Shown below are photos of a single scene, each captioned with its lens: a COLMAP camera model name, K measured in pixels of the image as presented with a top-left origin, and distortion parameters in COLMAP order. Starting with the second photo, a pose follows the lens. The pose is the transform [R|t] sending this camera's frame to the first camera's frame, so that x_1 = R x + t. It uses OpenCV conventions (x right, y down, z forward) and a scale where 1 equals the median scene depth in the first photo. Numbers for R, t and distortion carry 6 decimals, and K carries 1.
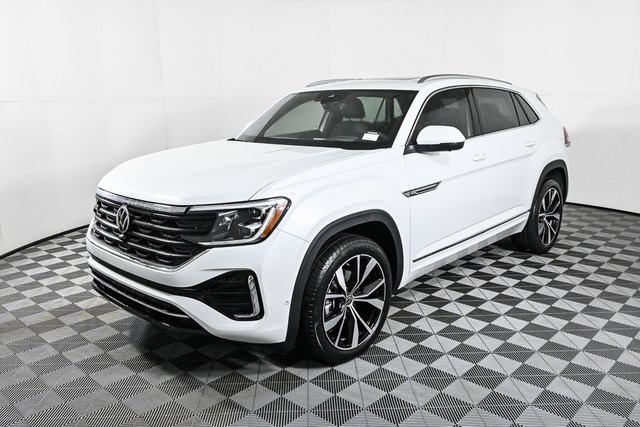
lens RADIAL K [[542.6, 0, 316.0], [0, 542.6, 213.3], [0, 0, 1]] dist [0.000913, 0.002805]
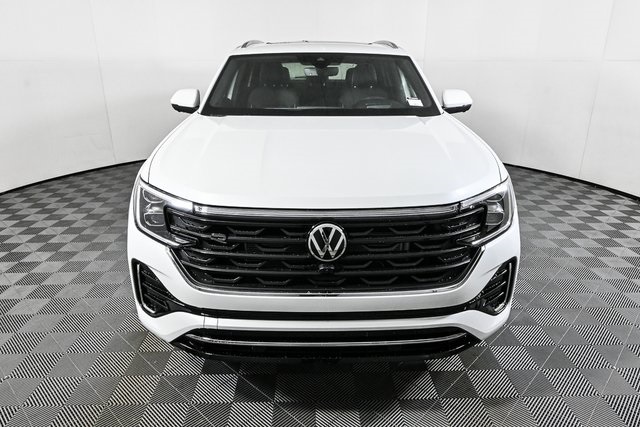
lens RADIAL K [[436.1, 0, 321.7], [0, 436.1, 210.1], [0, 0, 1]] dist [-0.002954, 0.001172]
pose [[0.729599, -0.194757, 0.655557, -0.521002], [0.121271, 0.980245, 0.156249, -0.081185], [-0.673037, -0.034499, 0.738804, 0.447112]]
